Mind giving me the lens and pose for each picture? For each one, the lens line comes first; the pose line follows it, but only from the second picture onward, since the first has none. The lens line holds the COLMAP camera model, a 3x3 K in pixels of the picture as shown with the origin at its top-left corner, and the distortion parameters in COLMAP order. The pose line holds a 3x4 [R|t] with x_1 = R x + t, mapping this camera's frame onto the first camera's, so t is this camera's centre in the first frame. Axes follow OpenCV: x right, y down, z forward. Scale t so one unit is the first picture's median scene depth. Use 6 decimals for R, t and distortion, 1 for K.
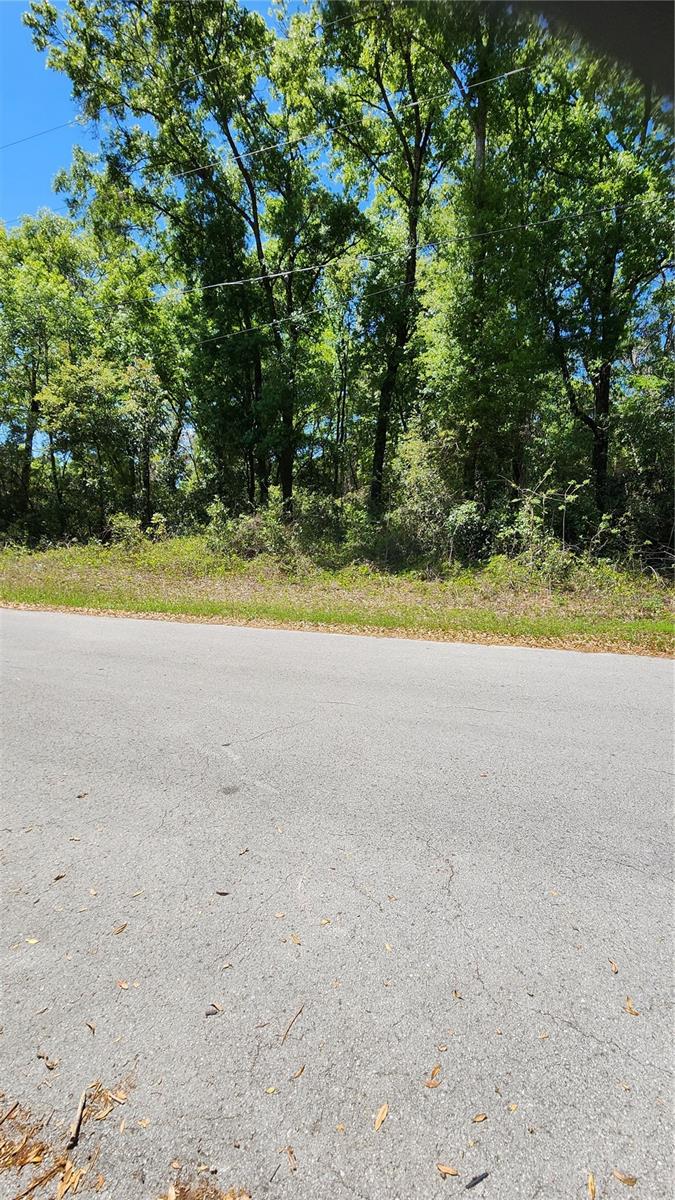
lens RADIAL K [[493.0, 0, 331.5], [0, 493.0, 593.3], [0, 0, 1]] dist [0.000821, -0.000371]
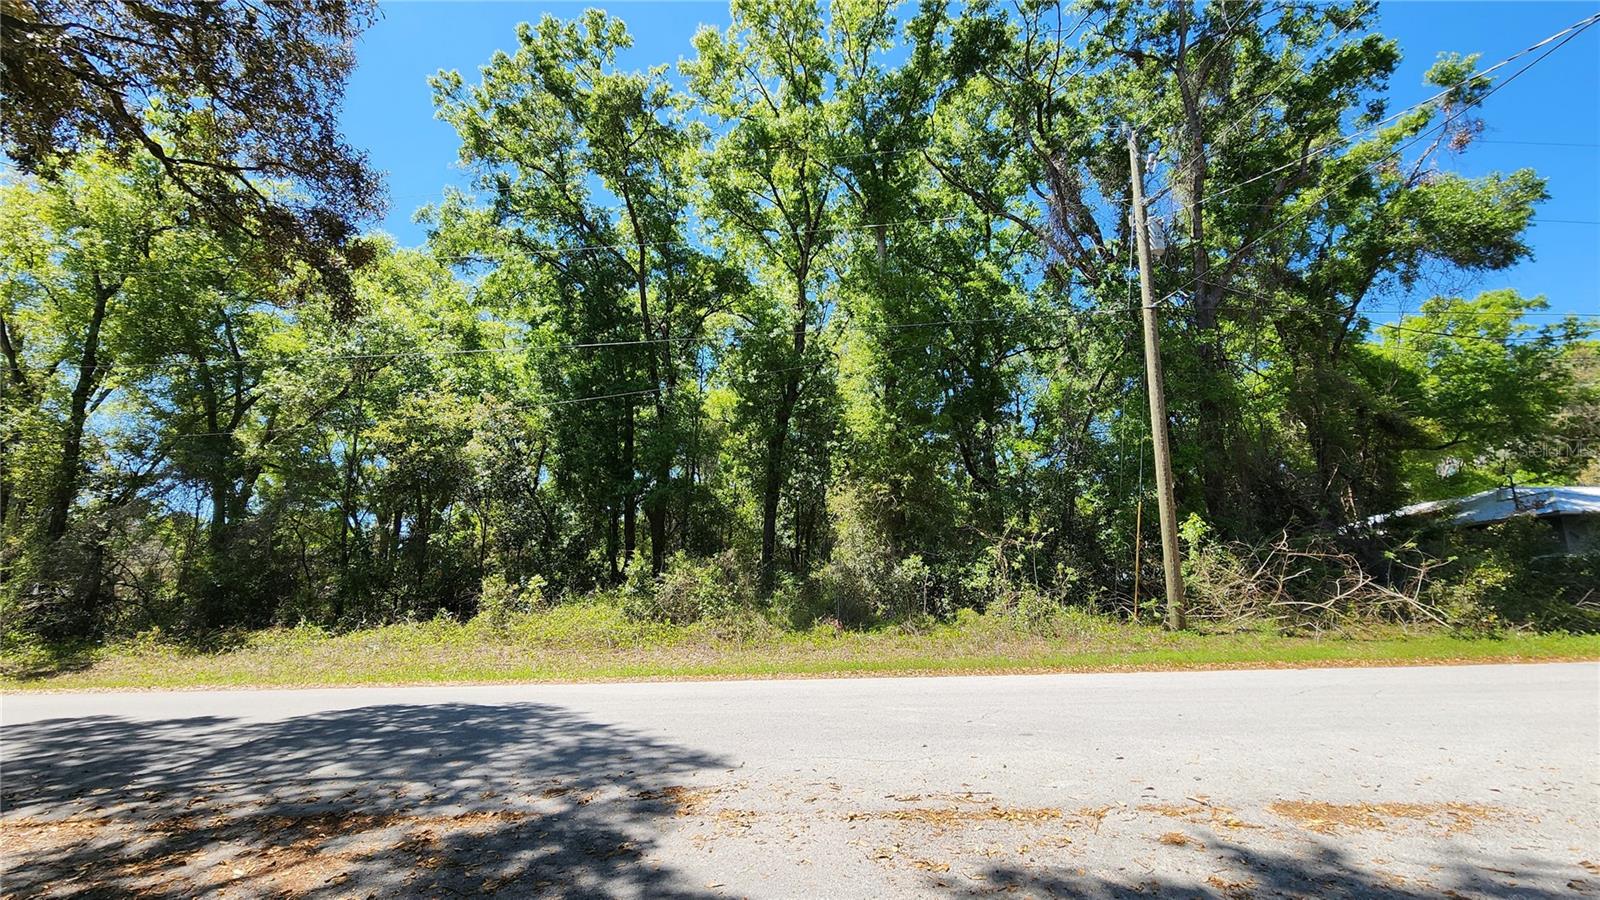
lens RADIAL K [[648.9, 0, 799.8], [0, 648.9, 459.4], [0, 0, 1]] dist [0.000826, -0.000124]
pose [[0.964864, 0.034098, 0.260529, -0.217123], [0.060948, 0.935456, -0.348148, 0.050203], [-0.255585, 0.351794, 0.900509, -0.105182]]
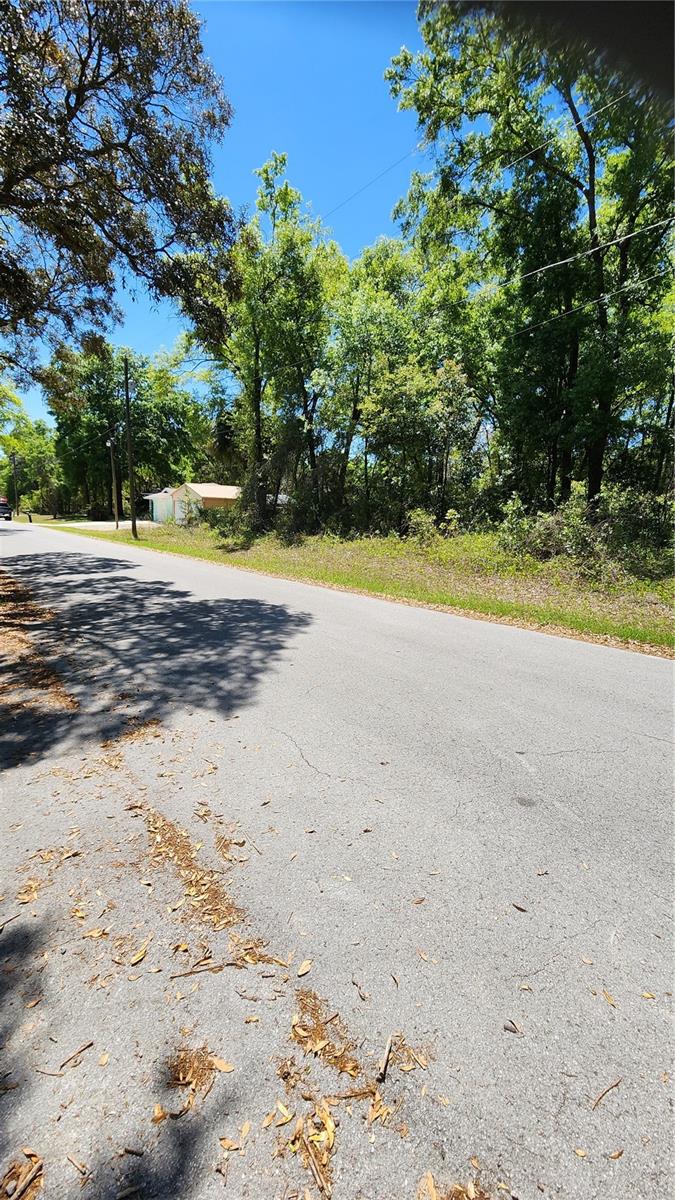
lens RADIAL K [[493.0, 0, 331.5], [0, 493.0, 593.3], [0, 0, 1]] dist [0.000821, -0.000371]
pose [[0.847850, 0.104290, -0.519878, -0.012869], [-0.101274, 0.994267, 0.034292, 0.001317], [0.520474, 0.023575, 0.853552, -0.001548]]
